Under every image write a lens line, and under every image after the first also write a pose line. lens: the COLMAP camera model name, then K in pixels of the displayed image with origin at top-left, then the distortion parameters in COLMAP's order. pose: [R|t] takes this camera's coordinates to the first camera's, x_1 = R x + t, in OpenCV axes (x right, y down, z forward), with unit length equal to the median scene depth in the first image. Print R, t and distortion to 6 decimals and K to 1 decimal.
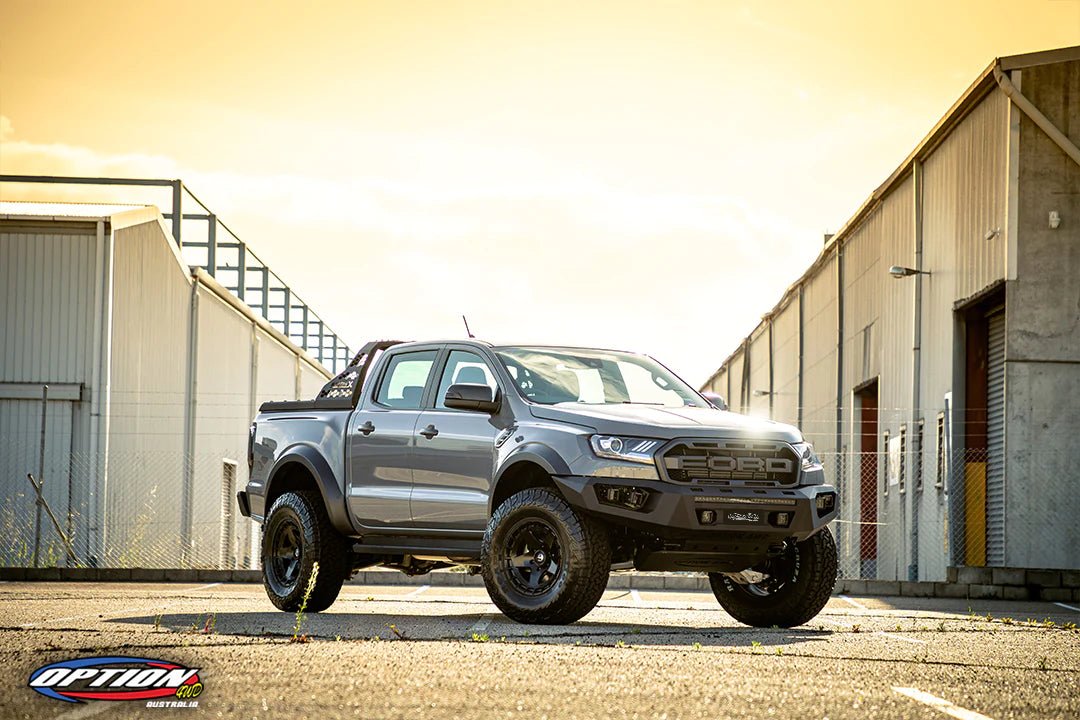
lens RADIAL K [[3418.4, 0, 540.0], [0, 3418.4, 360.0], [0, 0, 1]] dist [0.966321, -0.157718]
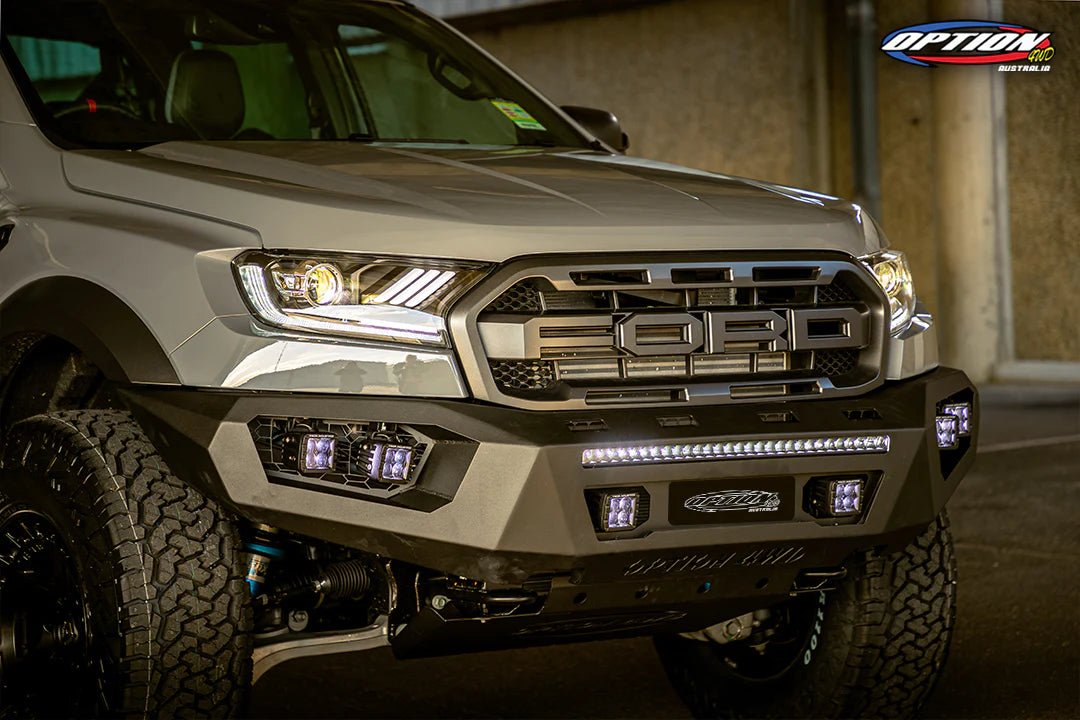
lens RADIAL K [[2896.8, 0, 540.0], [0, 2896.8, 360.0], [0, 0, 1]] dist [0.672313, 0.096806]
pose [[0.997053, -0.021428, 0.073660, 0.021092], [0.013868, 0.994723, 0.101653, 0.004761], [-0.075450, -0.100332, 0.992089, 0.700794]]
